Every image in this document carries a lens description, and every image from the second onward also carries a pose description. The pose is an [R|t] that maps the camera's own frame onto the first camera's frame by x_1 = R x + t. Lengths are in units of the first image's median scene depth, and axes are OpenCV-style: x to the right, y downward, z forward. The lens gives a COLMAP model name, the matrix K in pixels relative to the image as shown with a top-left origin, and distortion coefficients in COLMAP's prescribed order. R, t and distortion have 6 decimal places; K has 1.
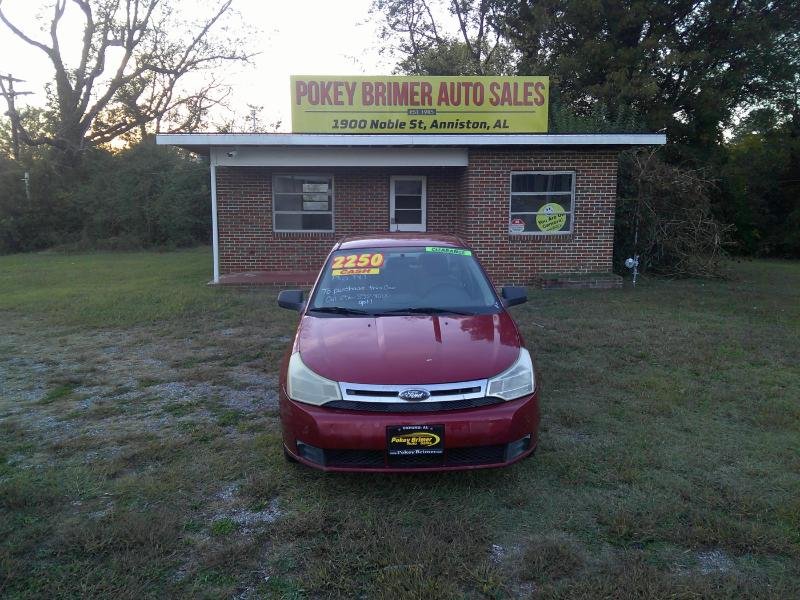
lens RADIAL K [[660.2, 0, 403.9], [0, 660.2, 300.7], [0, 0, 1]] dist [0.023147, -0.024107]
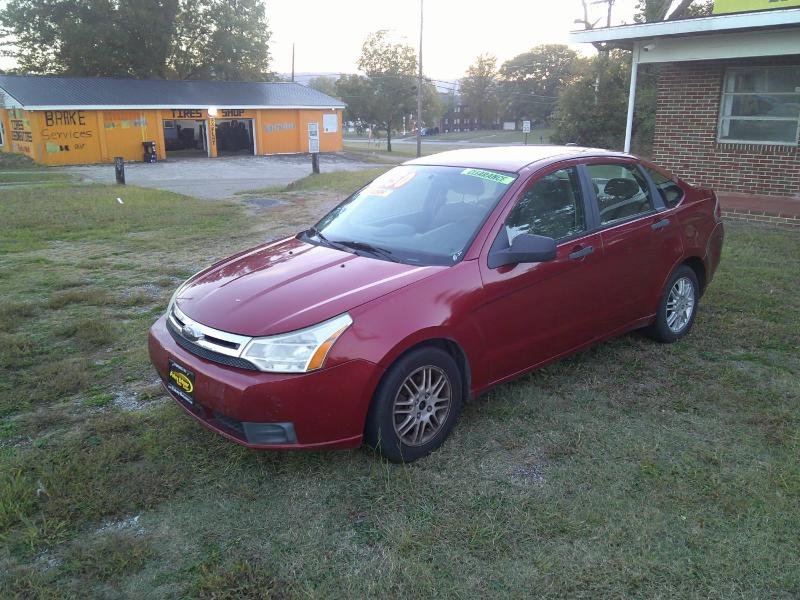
lens RADIAL K [[660.2, 0, 403.9], [0, 660.2, 300.7], [0, 0, 1]] dist [0.023147, -0.024107]
pose [[0.627467, 0.212545, -0.749073, 0.255665], [-0.107299, 0.976448, 0.187182, -0.028947], [0.771215, -0.037076, 0.635494, 0.196219]]
